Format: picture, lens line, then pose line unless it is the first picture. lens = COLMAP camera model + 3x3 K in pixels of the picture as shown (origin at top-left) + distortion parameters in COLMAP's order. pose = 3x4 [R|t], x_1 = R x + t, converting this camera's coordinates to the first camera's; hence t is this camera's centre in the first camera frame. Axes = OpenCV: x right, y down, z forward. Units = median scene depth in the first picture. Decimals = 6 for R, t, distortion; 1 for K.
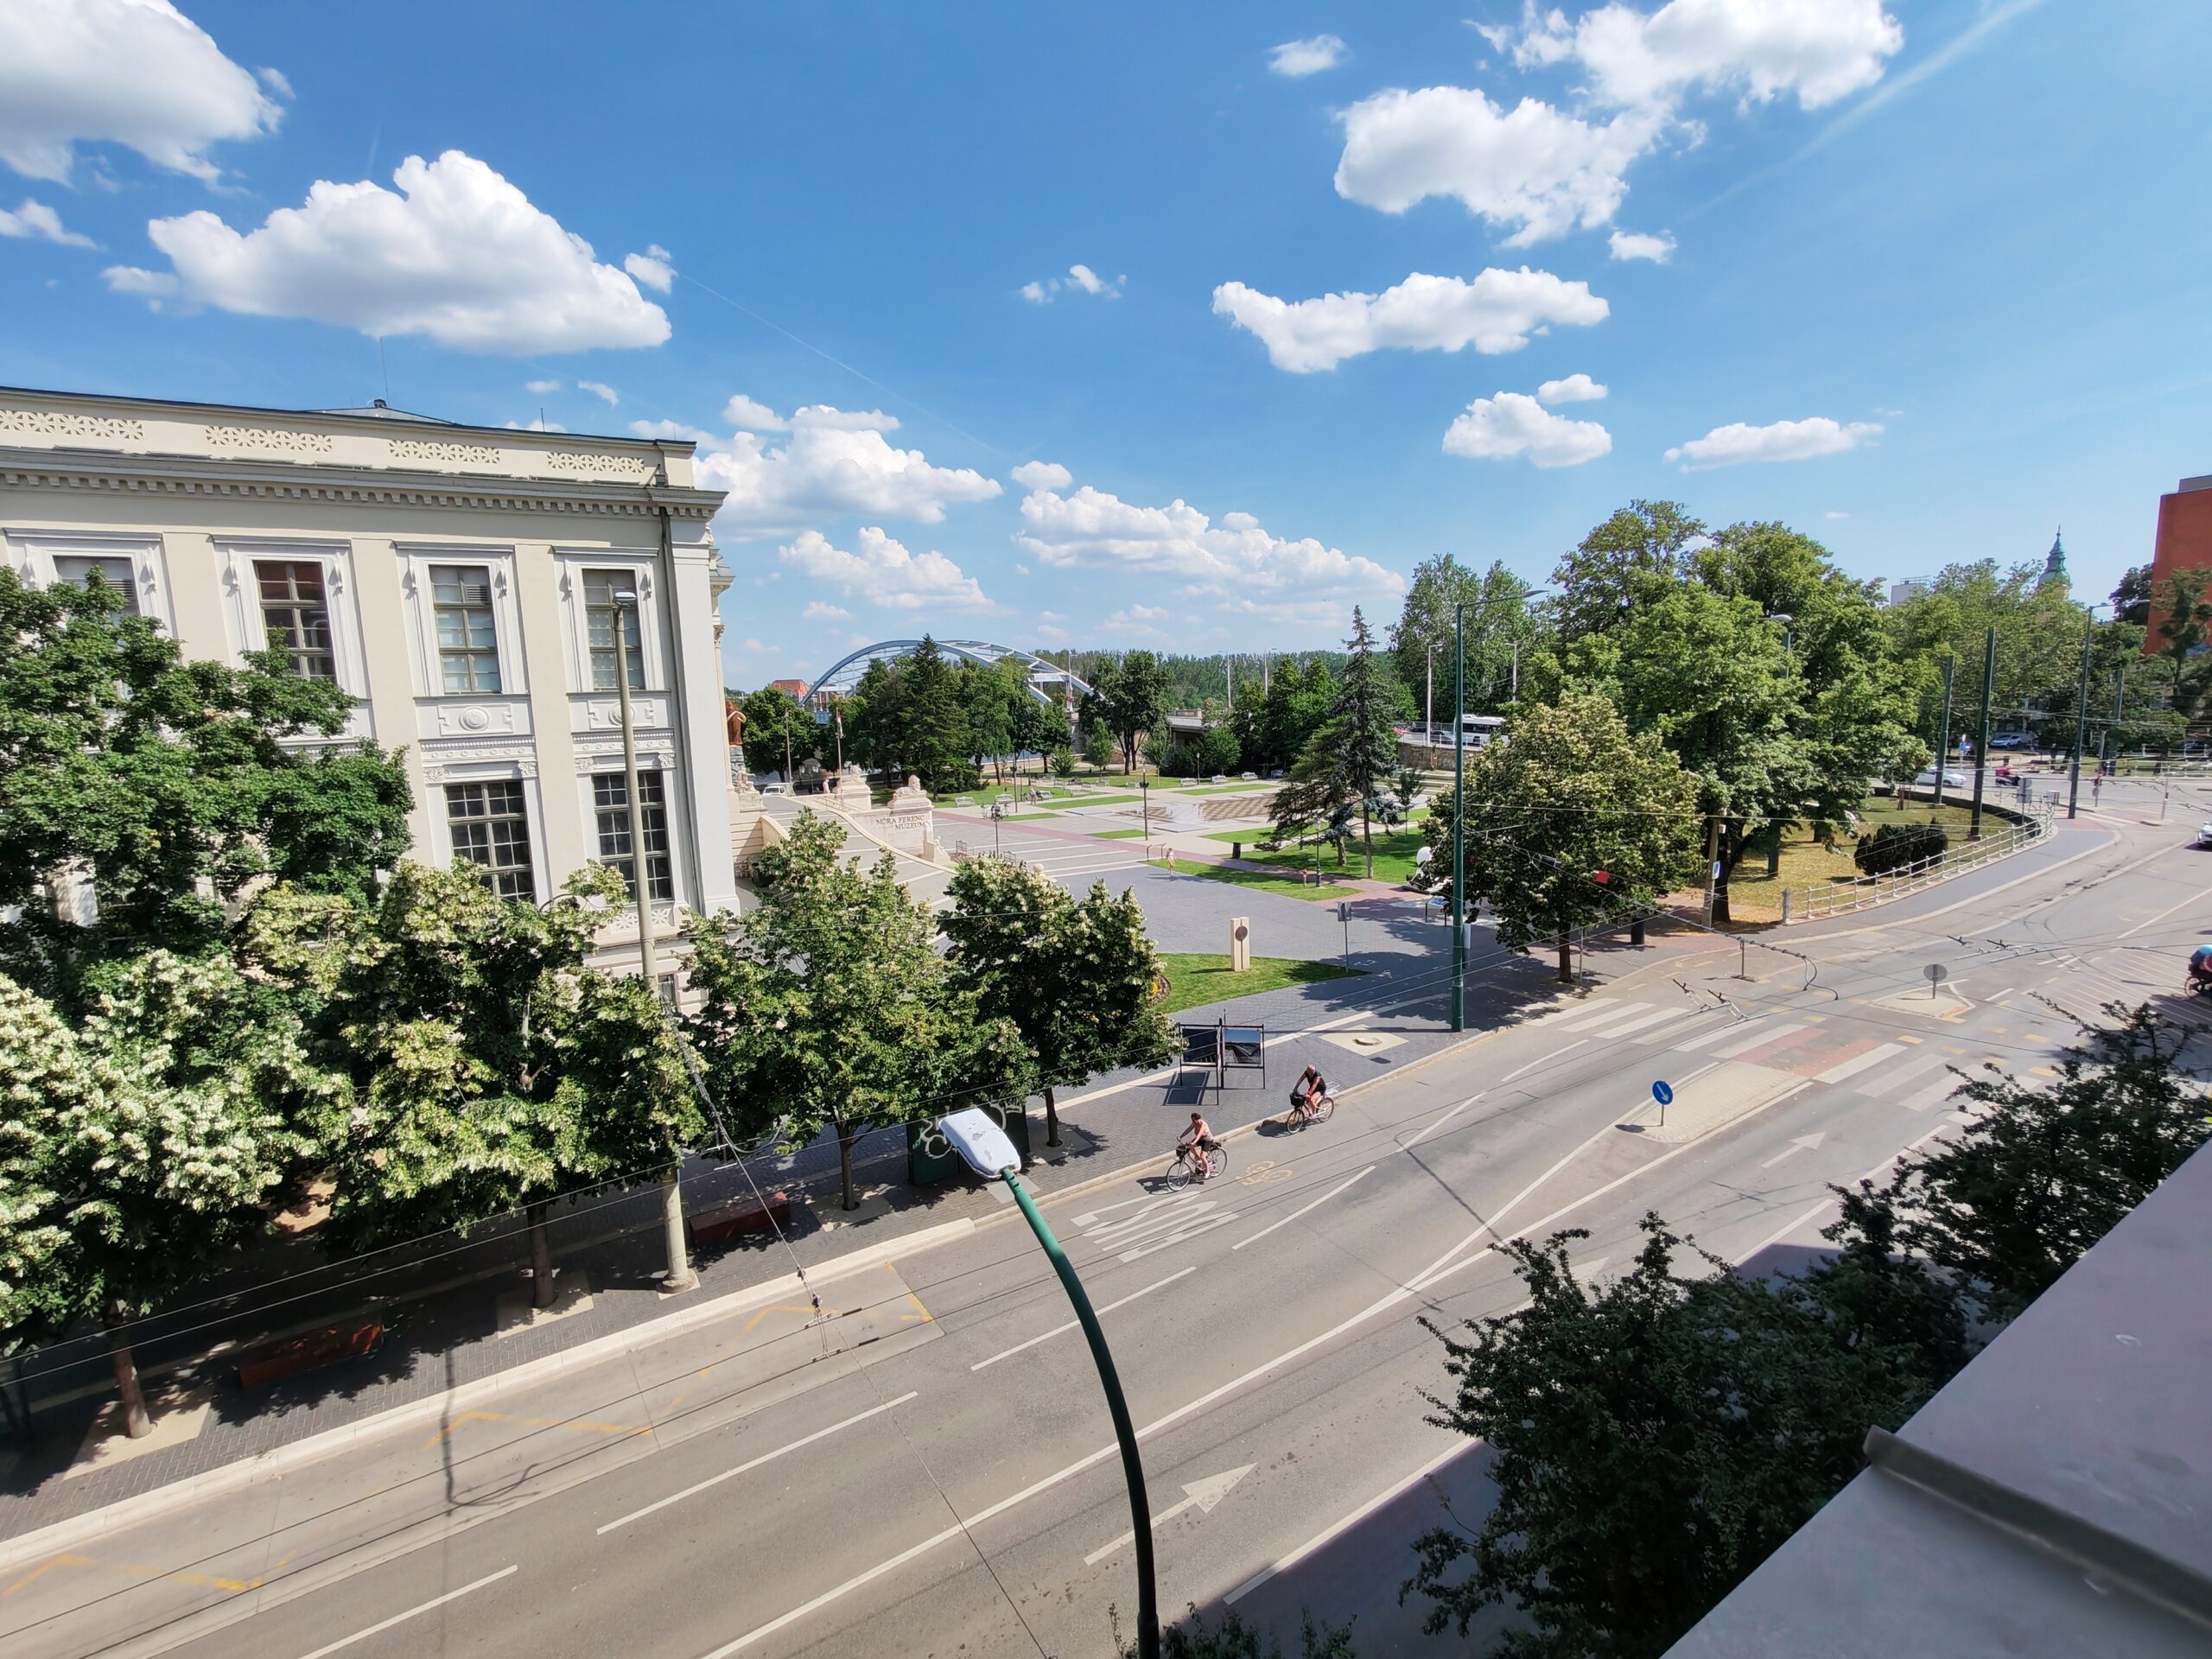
lens RADIAL K [[1013.0, 0, 1112.6], [0, 1013.0, 819.3], [0, 0, 1]] dist [-0.004049, 0.002502]
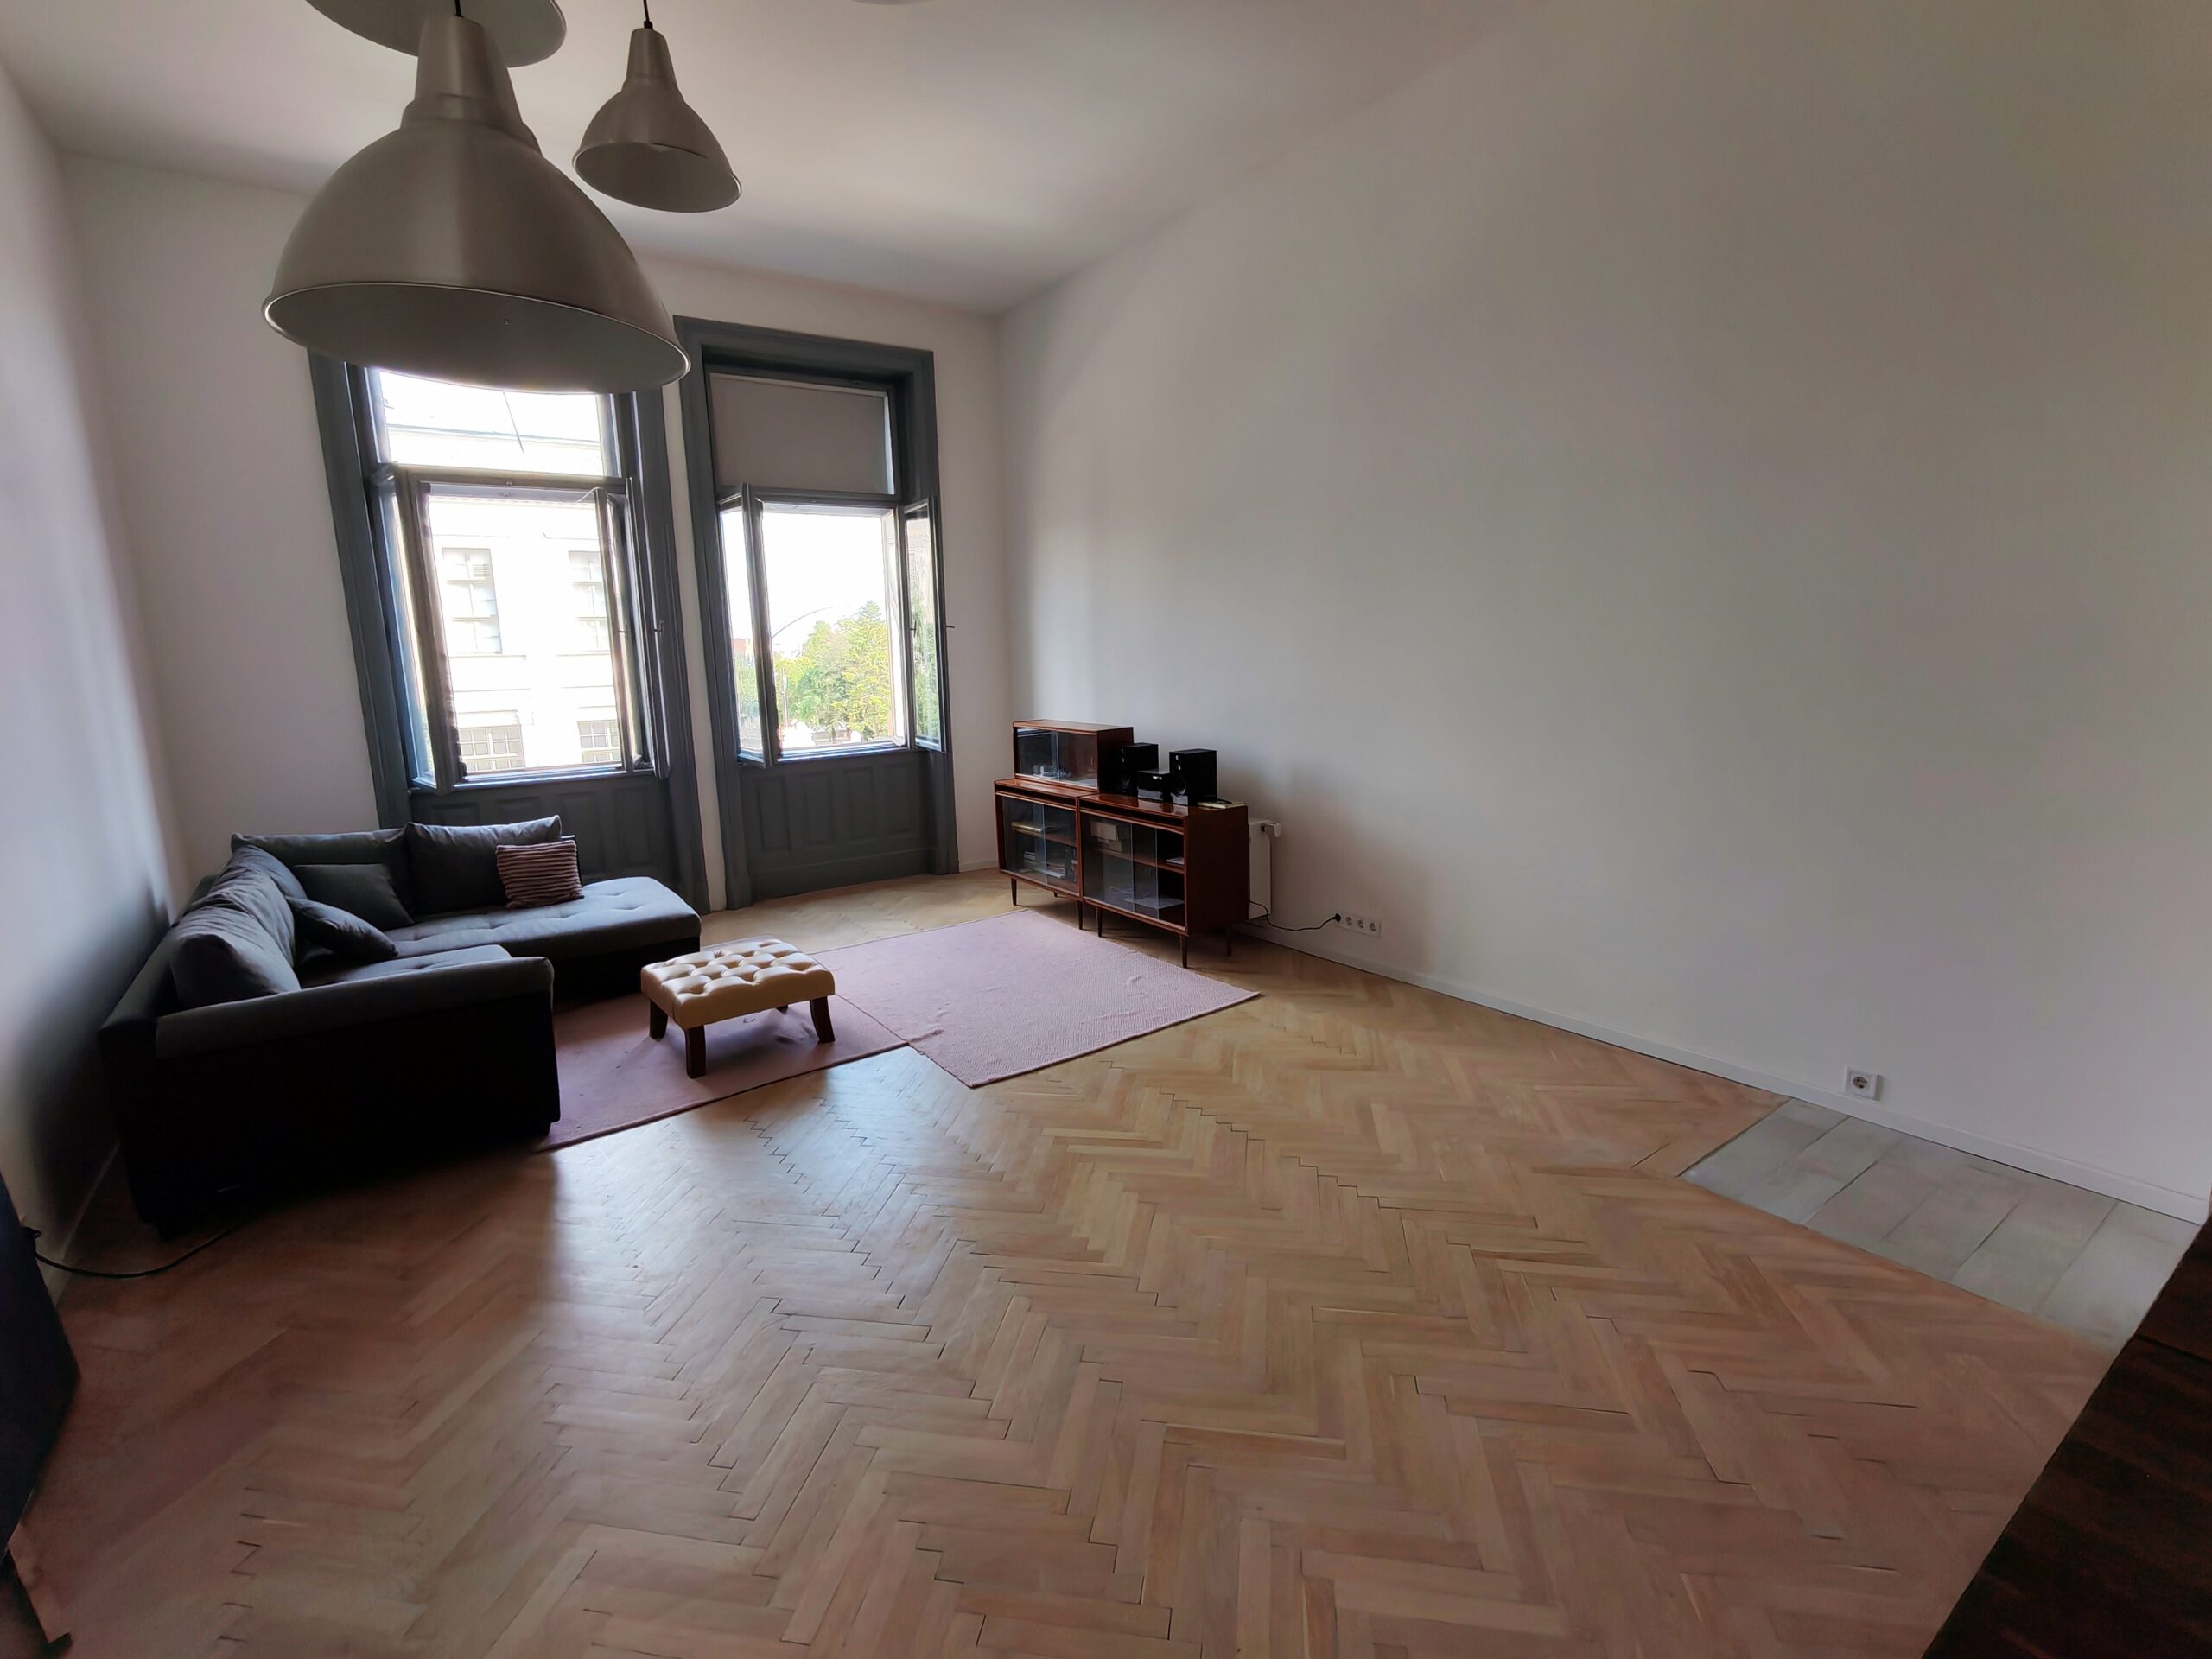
lens RADIAL K [[1013.0, 0, 1105.5], [0, 1013.0, 836.3], [0, 0, 1]] dist [-0.004049, 0.002502]
pose [[0.999139, 0.002295, 0.041414, 0.194013], [-0.004506, 0.998565, 0.053368, 0.074919], [-0.041232, -0.053509, 0.997716, -0.724780]]
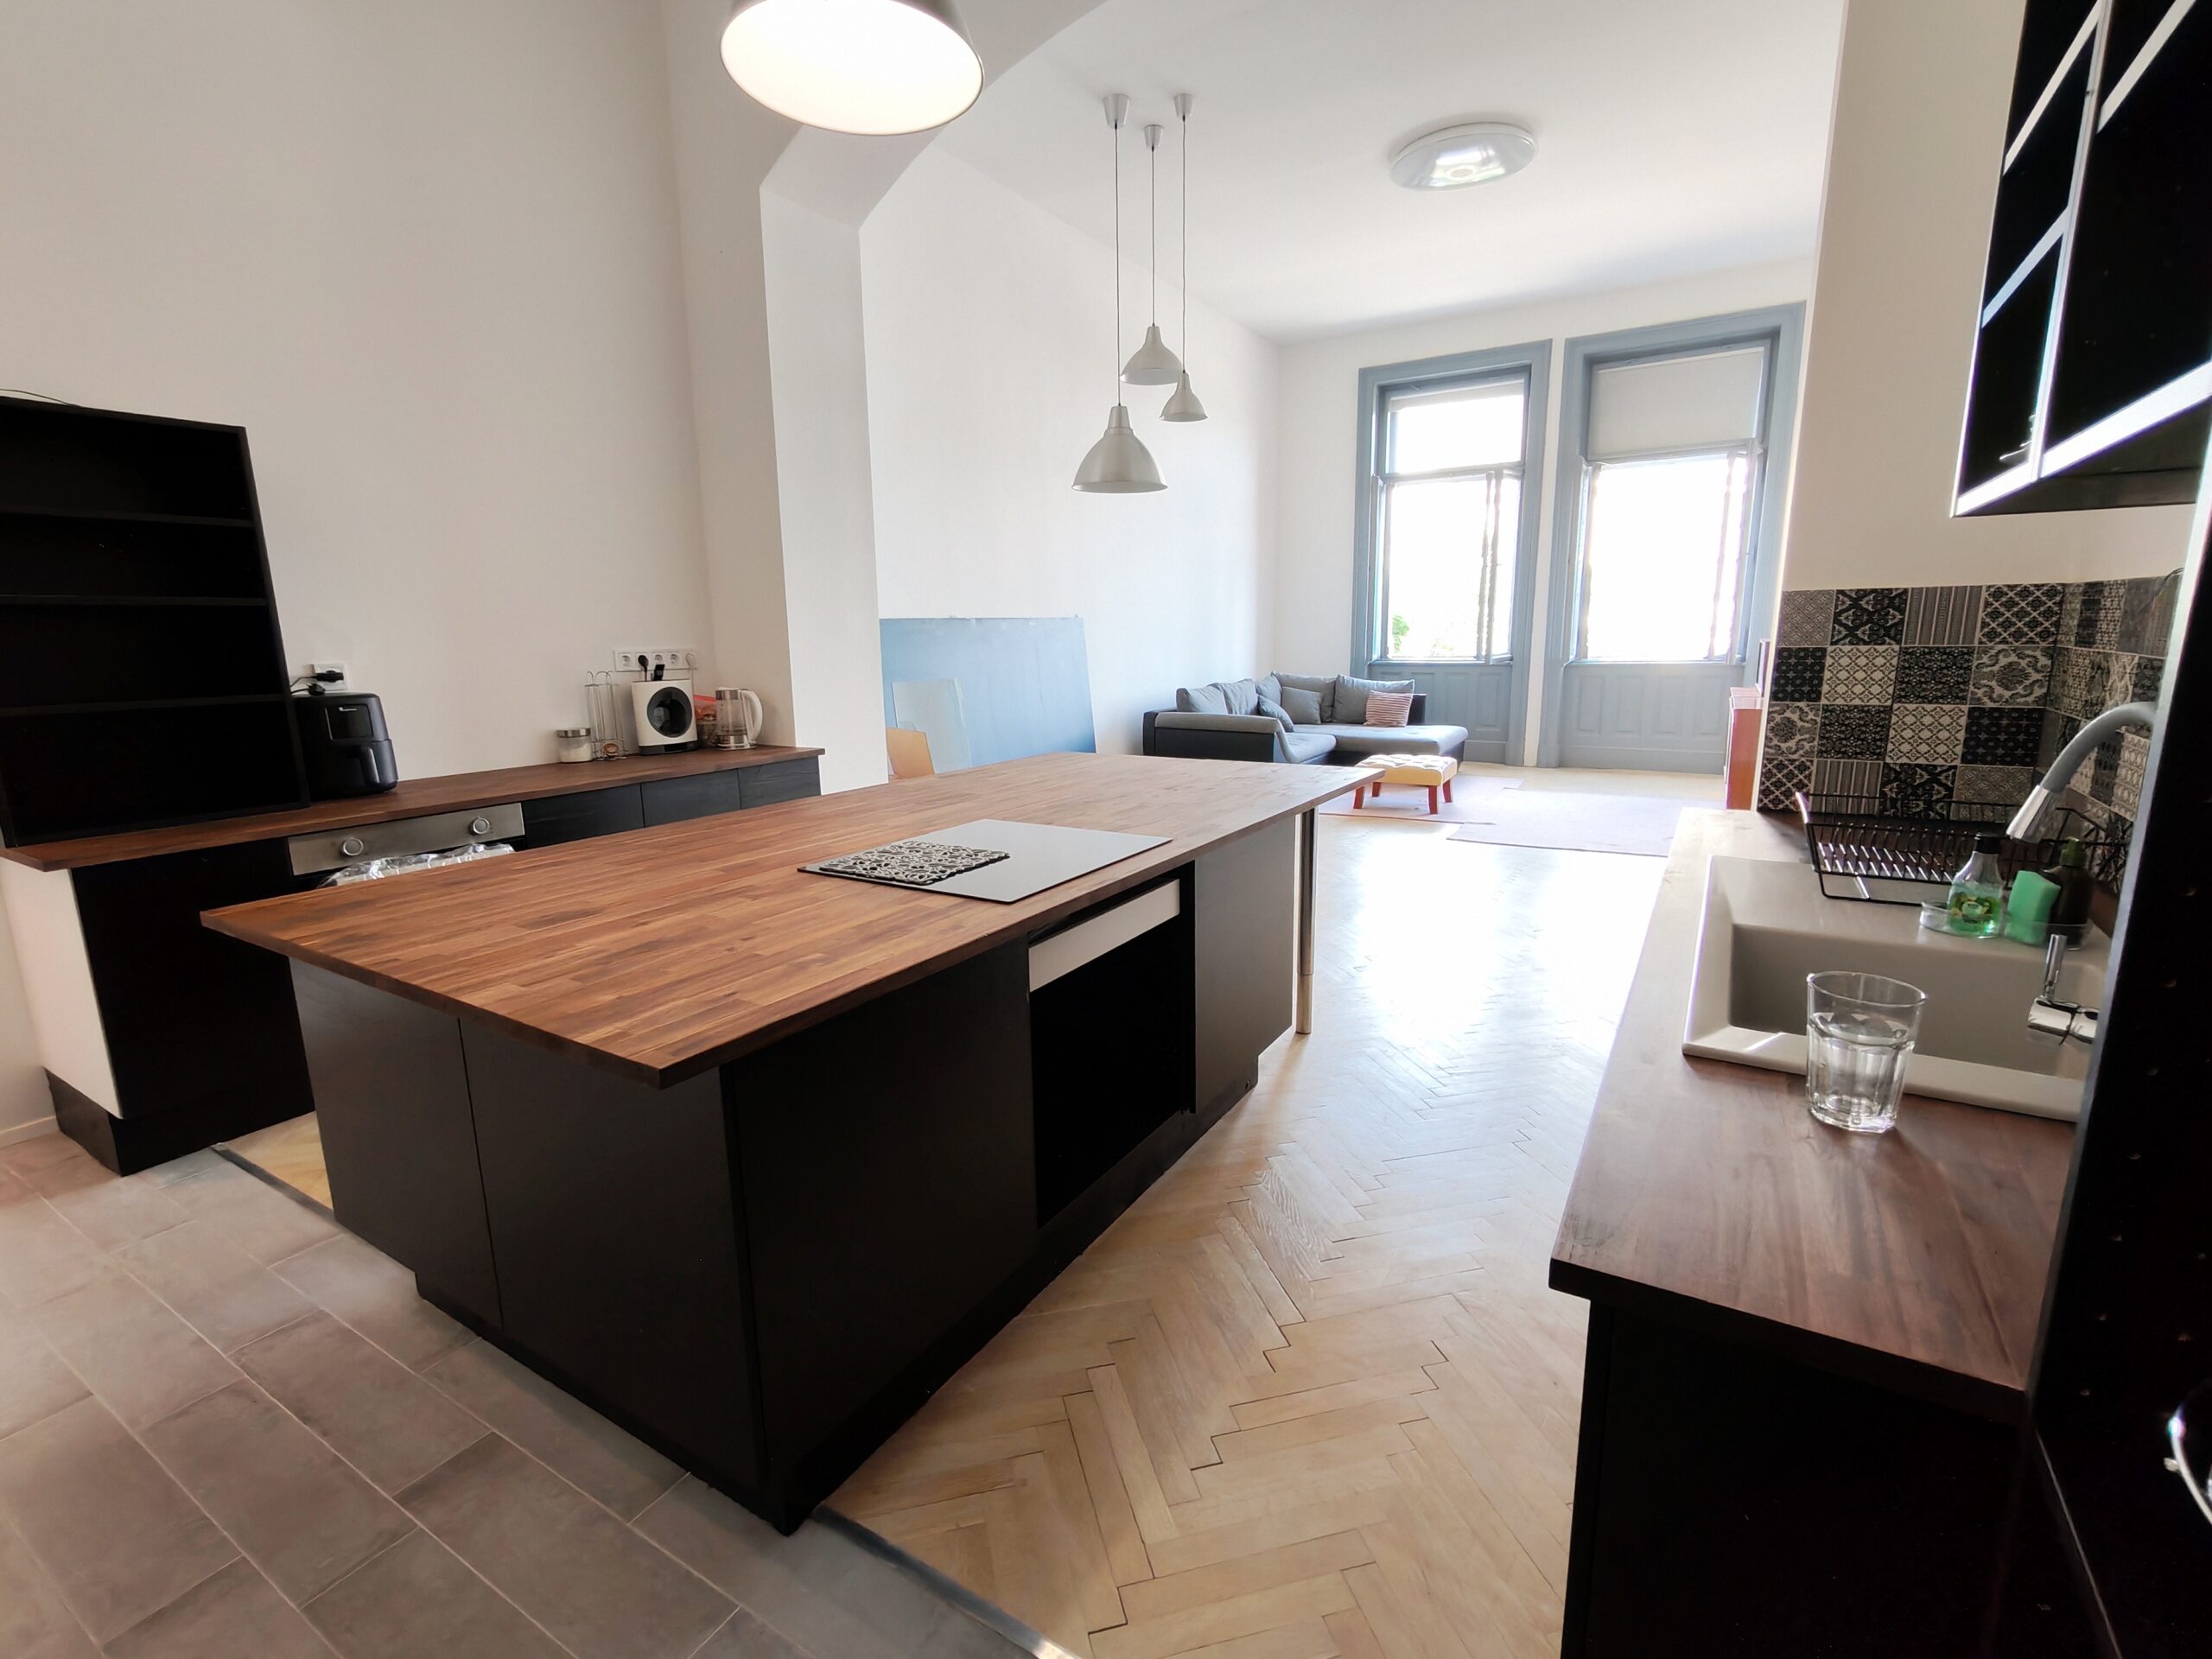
lens RADIAL K [[1013.0, 0, 1097.7], [0, 1013.0, 831.9], [0, 0, 1]] dist [-0.004049, 0.002502]
pose [[0.435694, 0.206766, -0.876024, 0.651270], [-0.110443, 0.978184, 0.175950, 0.100592], [0.893293, 0.020090, 0.449025, -0.832377]]
